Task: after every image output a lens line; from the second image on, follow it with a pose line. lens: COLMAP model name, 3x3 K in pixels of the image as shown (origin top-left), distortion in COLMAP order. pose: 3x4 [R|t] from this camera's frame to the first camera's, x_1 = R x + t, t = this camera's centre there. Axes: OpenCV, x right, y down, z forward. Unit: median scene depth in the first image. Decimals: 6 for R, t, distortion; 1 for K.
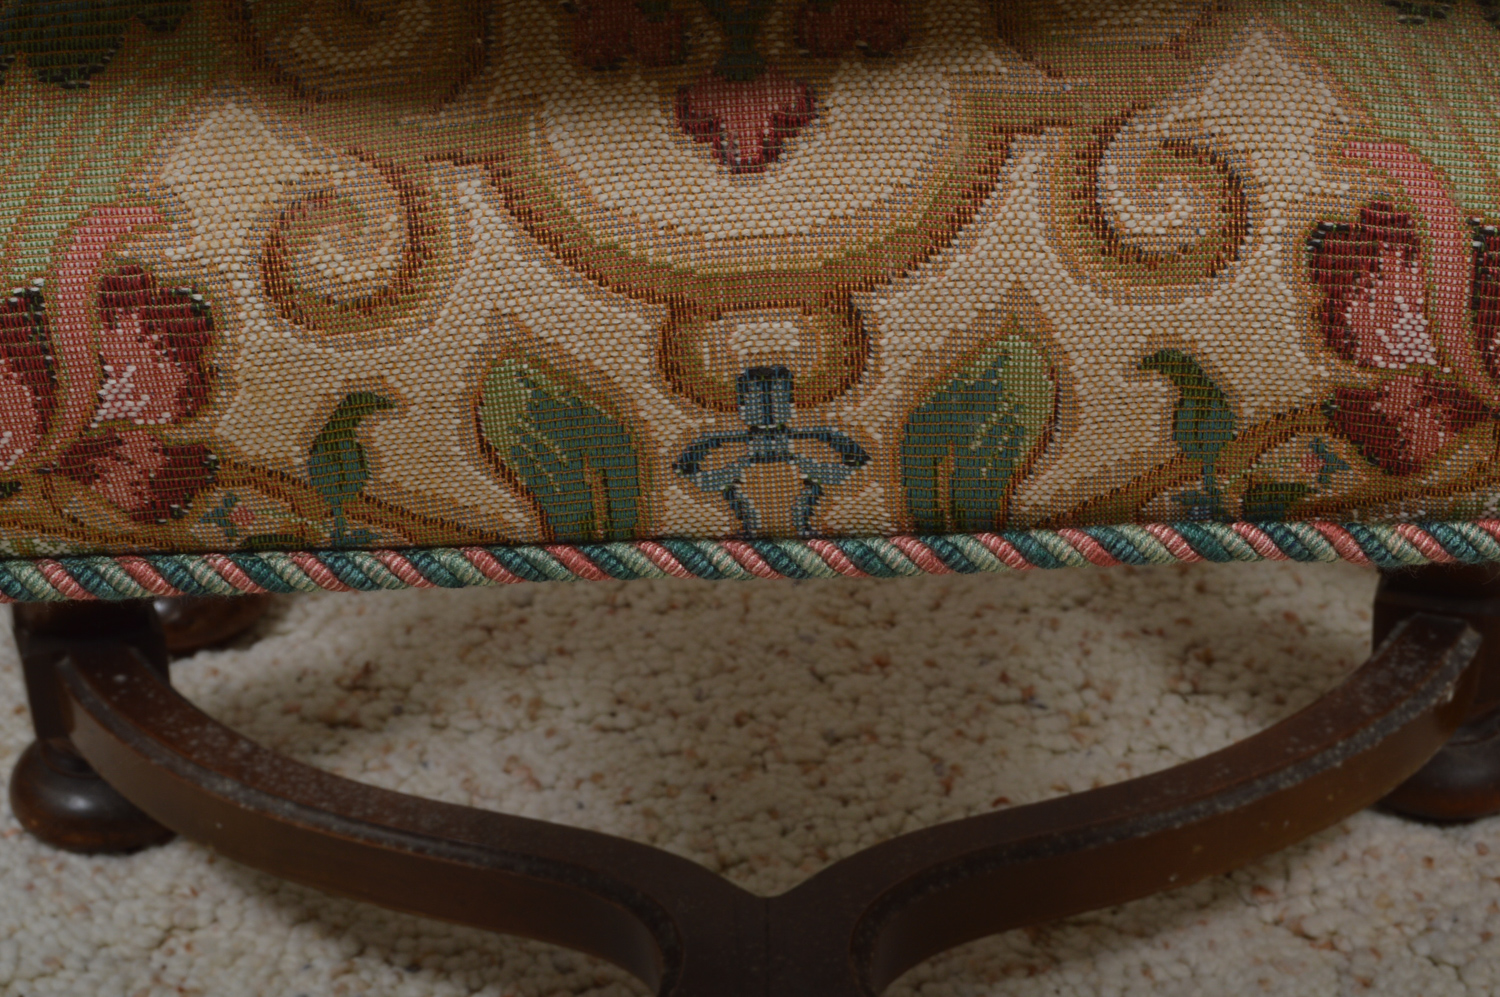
lens RADIAL K [[3433.6, 0, 742.7], [0, 3433.6, 571.1], [0, 0, 1]] dist [-0.025709, -0.080809]
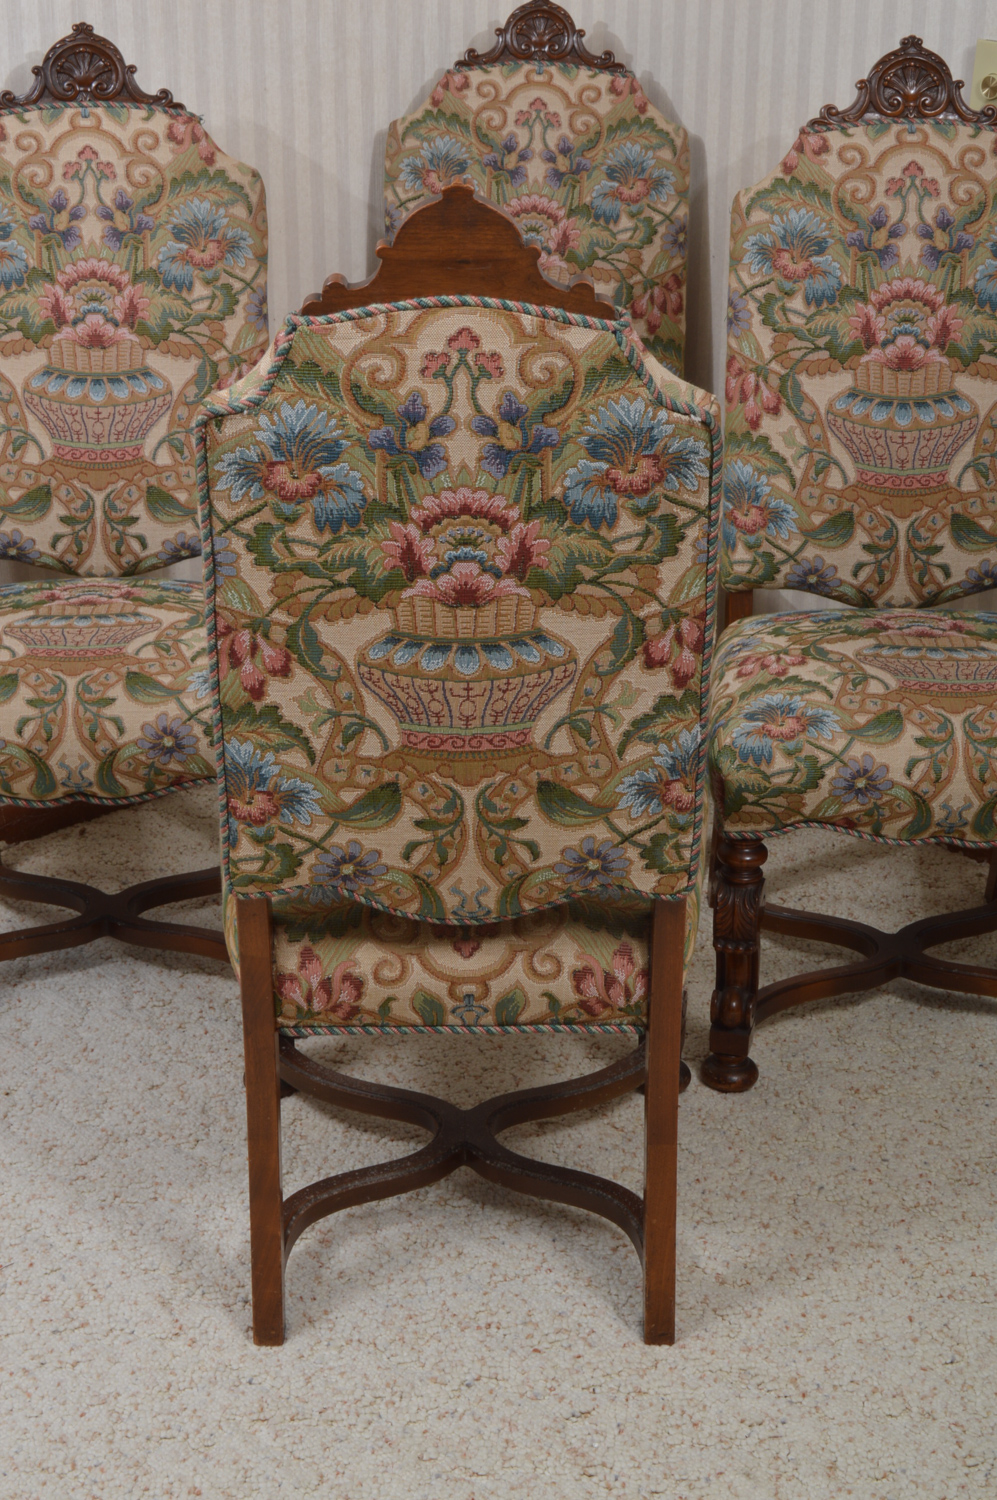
lens RADIAL K [[2319.9, 0, 498.5], [0, 2319.9, 750.0], [0, 0, 1]] dist [-0.031451, -0.151823]
pose [[0.999466, 0.023584, 0.022598, -0.036224], [-0.021400, 0.995488, -0.092439, -0.102025], [-0.024676, 0.091906, 0.995462, -2.480453]]
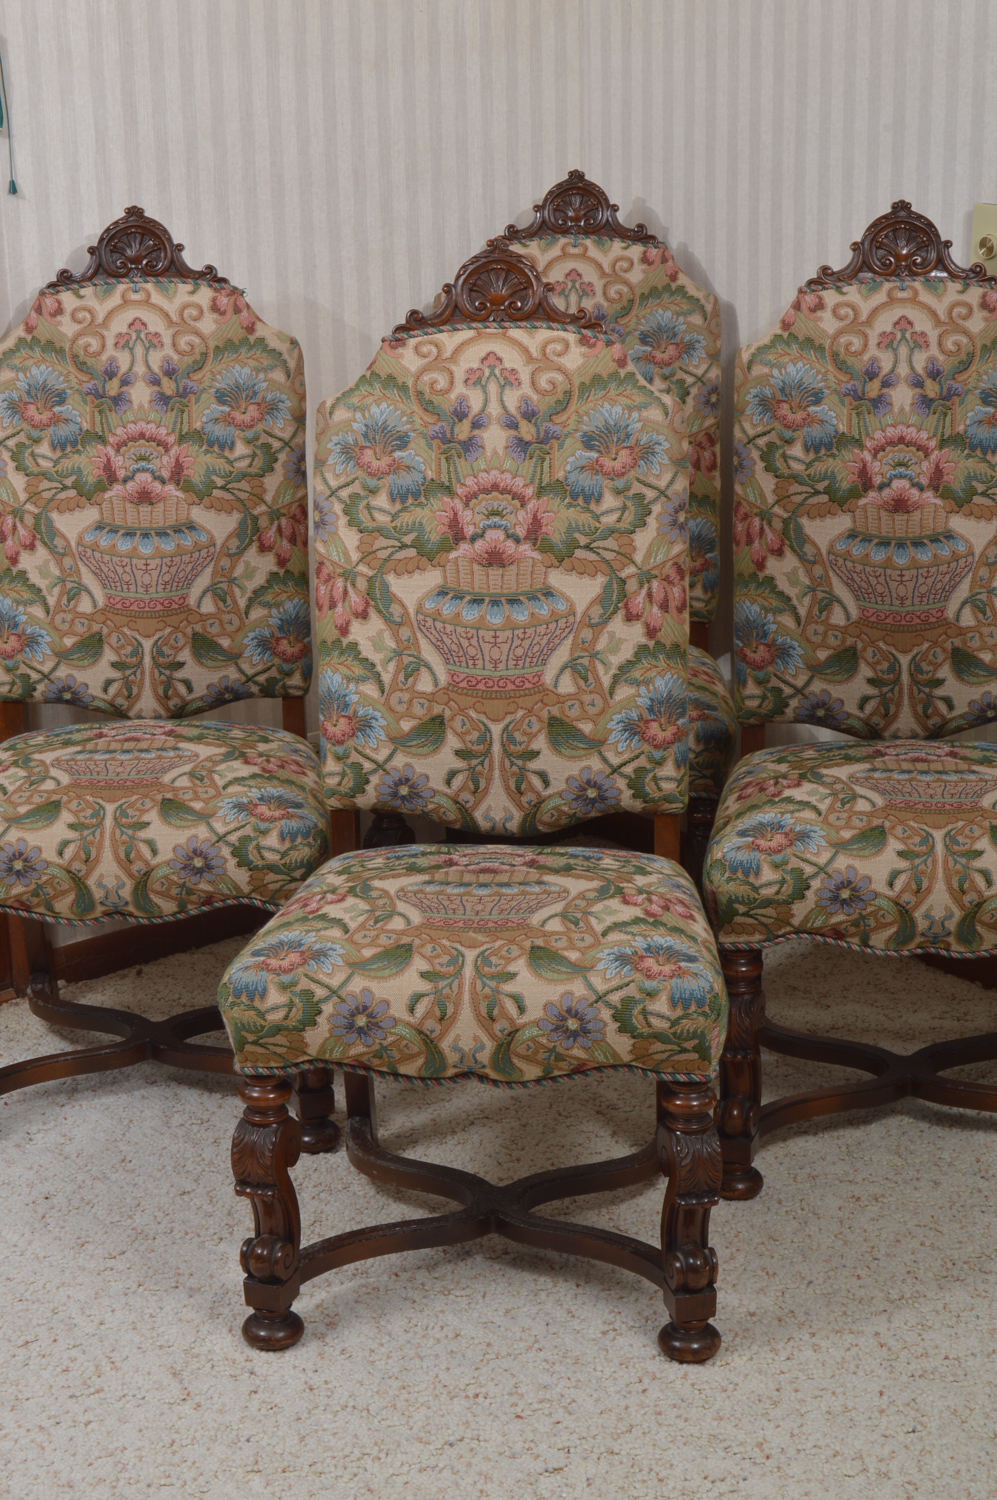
lens RADIAL K [[2479.3, 0, 498.5], [0, 2479.3, 750.0], [0, 0, 1]] dist [-0.059643, -0.022853]
pose [[0.998814, 0.017286, -0.045527, 0.255791], [-0.025309, 0.982967, -0.182032, 0.152517], [0.041605, 0.182968, 0.982238, -3.006718]]
